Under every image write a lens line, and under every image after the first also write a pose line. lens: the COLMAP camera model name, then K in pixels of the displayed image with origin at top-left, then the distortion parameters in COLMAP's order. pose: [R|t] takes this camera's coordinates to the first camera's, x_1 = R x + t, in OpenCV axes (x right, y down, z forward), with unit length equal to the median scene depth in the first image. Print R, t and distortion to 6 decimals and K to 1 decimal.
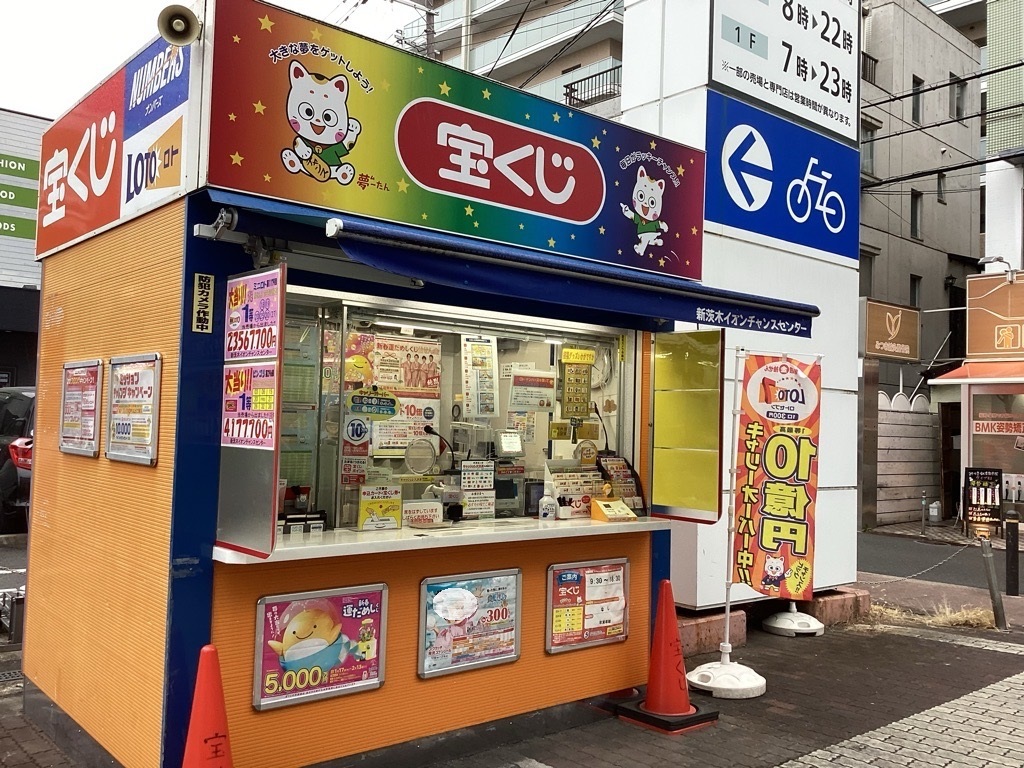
lens RADIAL K [[896.3, 0, 506.7], [0, 896.3, 376.0], [0, 0, 1]] dist [0.136280, -0.288261]
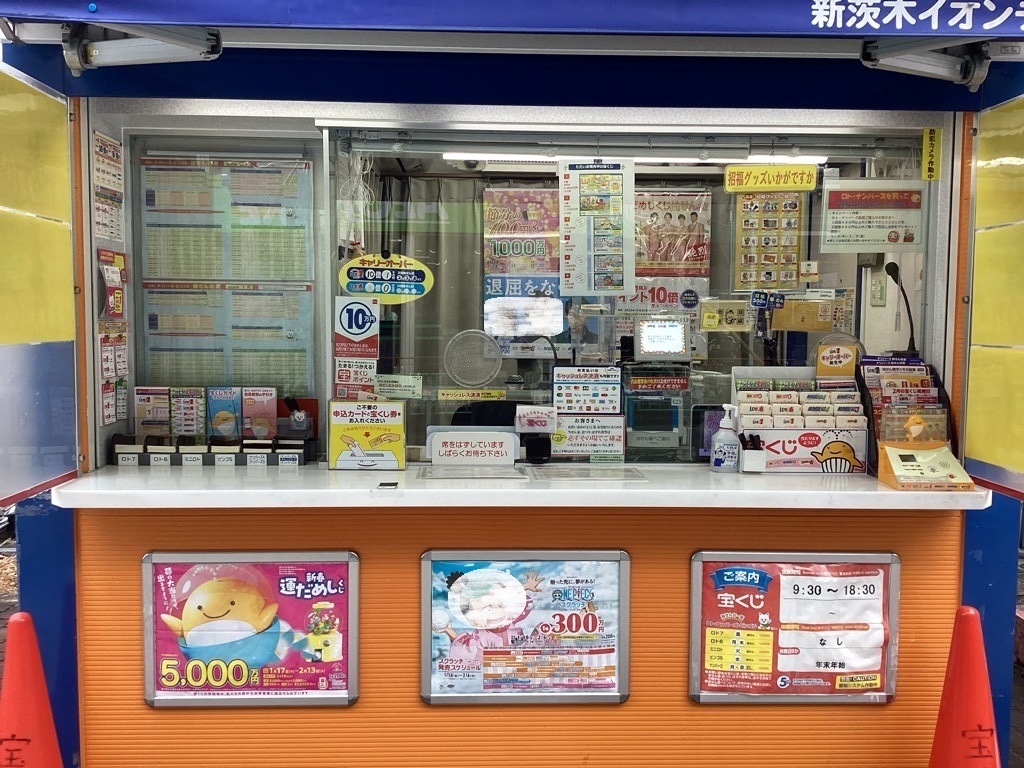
lens RADIAL K [[896.3, 0, 506.7], [0, 896.3, 376.0], [0, 0, 1]] dist [0.136280, -0.288261]
pose [[0.789217, 0.018553, -0.613834, 0.328737], [0.046368, 0.994890, 0.089686, 0.047475], [0.612361, -0.099244, 0.784324, 0.537372]]
